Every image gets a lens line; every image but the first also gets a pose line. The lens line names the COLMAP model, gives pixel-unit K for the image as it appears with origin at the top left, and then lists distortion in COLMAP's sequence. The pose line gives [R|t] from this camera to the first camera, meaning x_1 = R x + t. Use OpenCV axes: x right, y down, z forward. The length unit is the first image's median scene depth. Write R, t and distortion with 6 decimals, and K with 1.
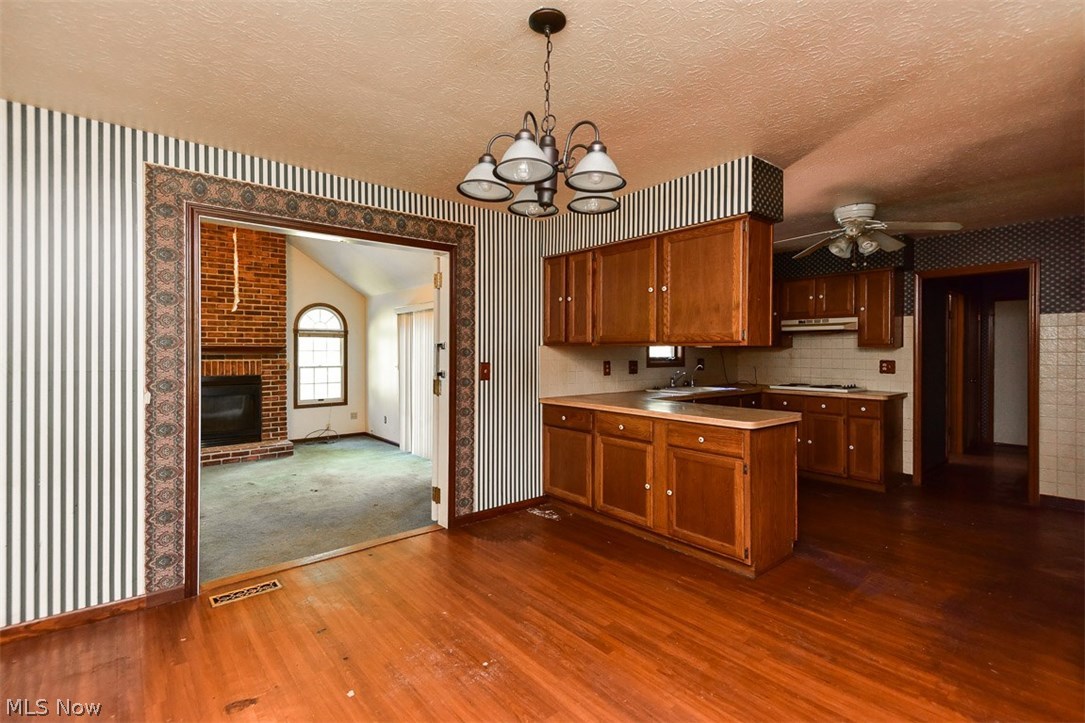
lens RADIAL K [[502.5, 0, 546.8], [0, 502.5, 352.5], [0, 0, 1]] dist [0.005136, 0.000359]
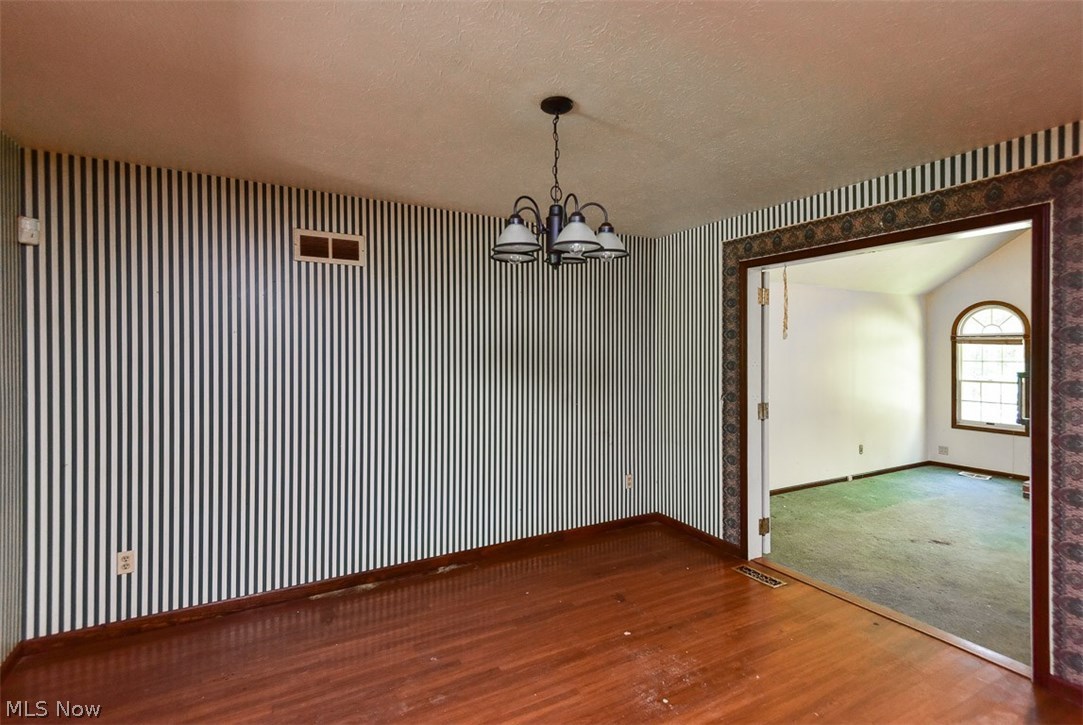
lens RADIAL K [[525.5, 0, 546.2], [0, 525.5, 354.5], [0, 0, 1]] dist [0.024954, 0.000083]
pose [[-0.208226, 0.005769, -0.978064, 0.739897], [-0.000453, 0.999982, 0.005995, -0.057840], [0.978081, 0.001691, -0.208219, 0.765971]]
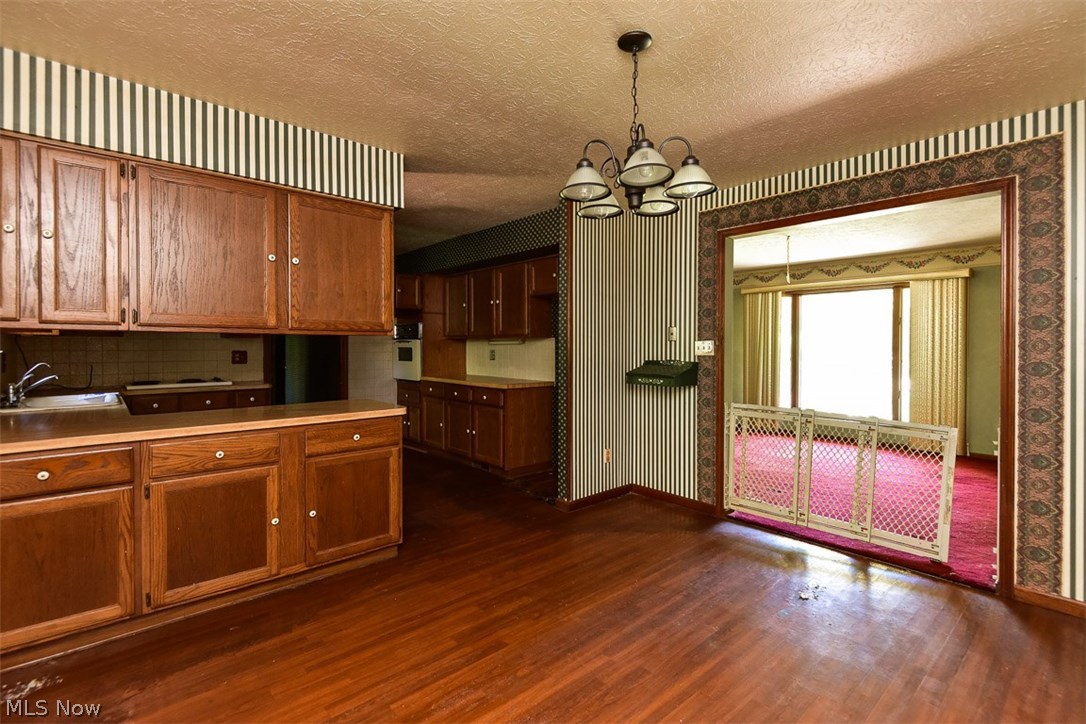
lens RADIAL K [[503.0, 0, 548.8], [0, 503.0, 354.7], [0, 0, 1]] dist [0.005136, 0.000359]
pose [[-0.035796, -0.021434, 0.999129, -0.700225], [0.001024, 0.999769, 0.021485, 0.003937], [-0.999359, 0.001792, -0.035766, 0.774349]]
